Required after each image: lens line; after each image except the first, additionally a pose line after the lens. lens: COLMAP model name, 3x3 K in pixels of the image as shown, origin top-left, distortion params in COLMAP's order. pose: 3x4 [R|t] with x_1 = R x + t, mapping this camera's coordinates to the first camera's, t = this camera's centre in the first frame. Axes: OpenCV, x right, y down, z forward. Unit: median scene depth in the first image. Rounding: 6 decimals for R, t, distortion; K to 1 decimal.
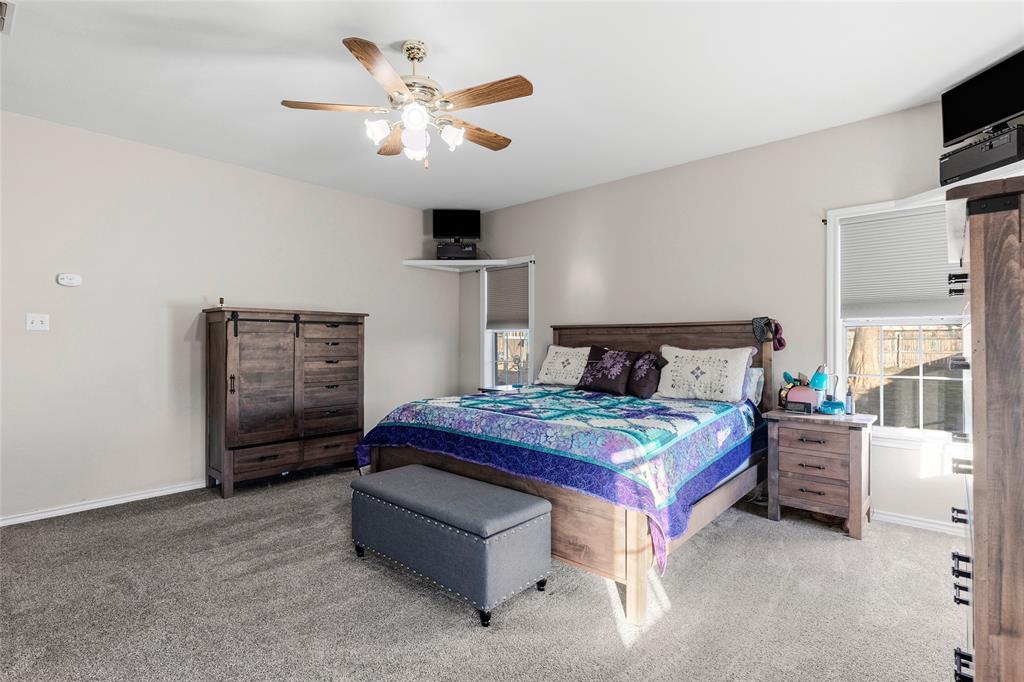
lens RADIAL K [[503.4, 0, 508.6], [0, 503.4, 320.1], [0, 0, 1]] dist [-0.000799, -0.000425]
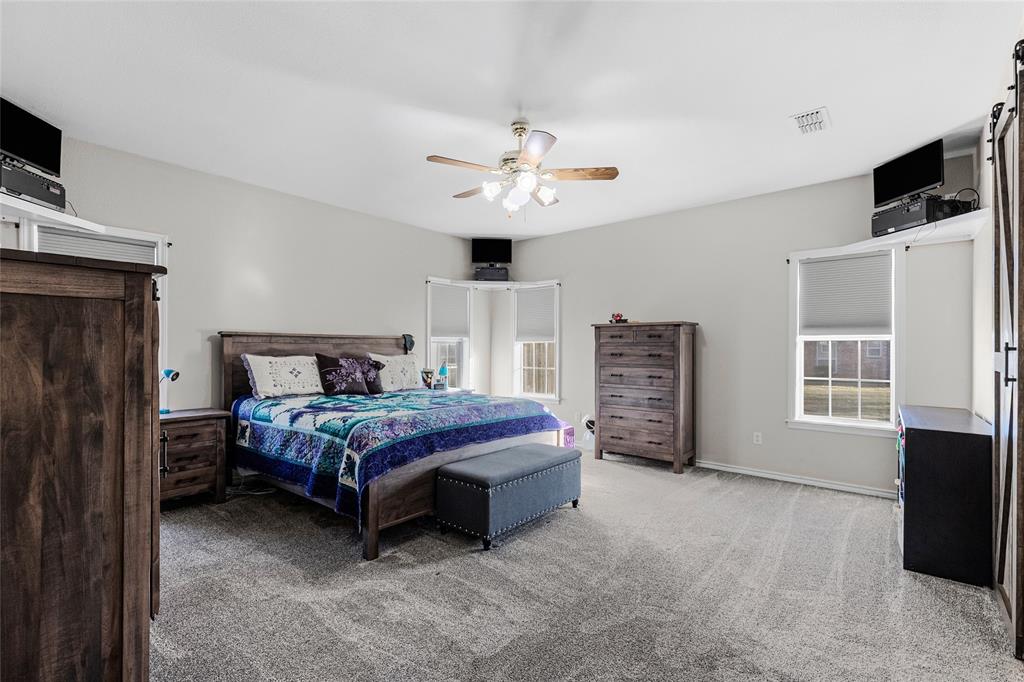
lens RADIAL K [[456.7, 0, 518.3], [0, 456.7, 329.2], [0, 0, 1]] dist [0.001208, -0.000208]
pose [[-0.054972, 0.044011, 0.997517, -0.877696], [-0.041437, 0.998067, -0.046319, 0.027430], [-0.997628, -0.043880, -0.053042, 0.683297]]
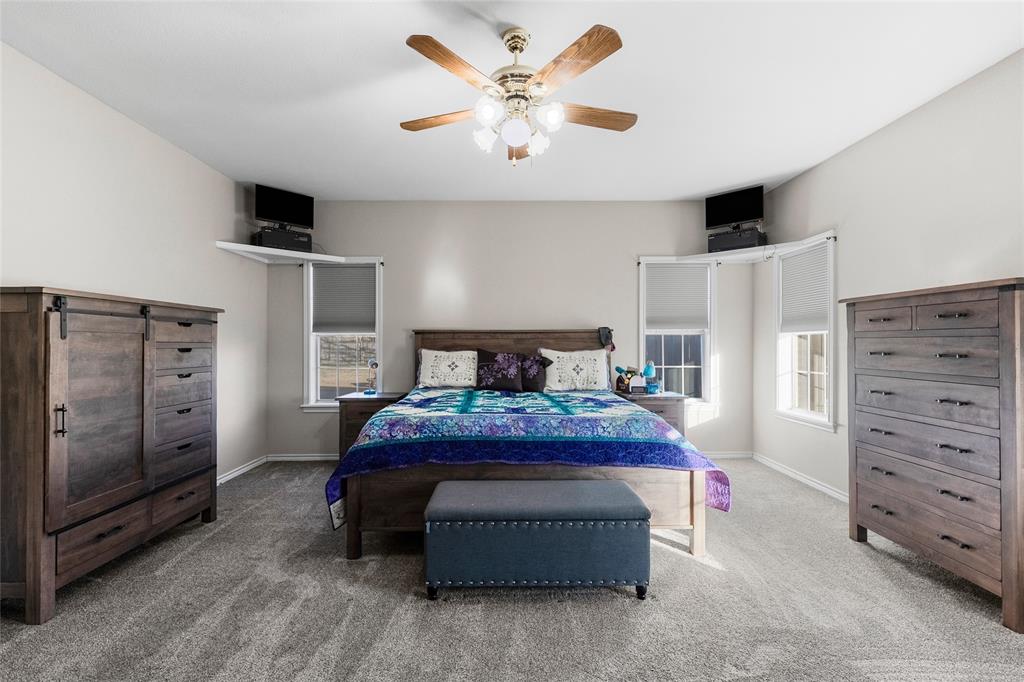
lens RADIAL K [[463.4, 0, 516.0], [0, 463.4, 326.6], [0, 0, 1]] dist [0.005786, -0.000556]
pose [[0.725468, 0.024471, 0.687820, -0.503357], [-0.025685, 0.999634, -0.008474, 0.009061], [-0.687776, -0.011519, 0.725831, 0.232127]]
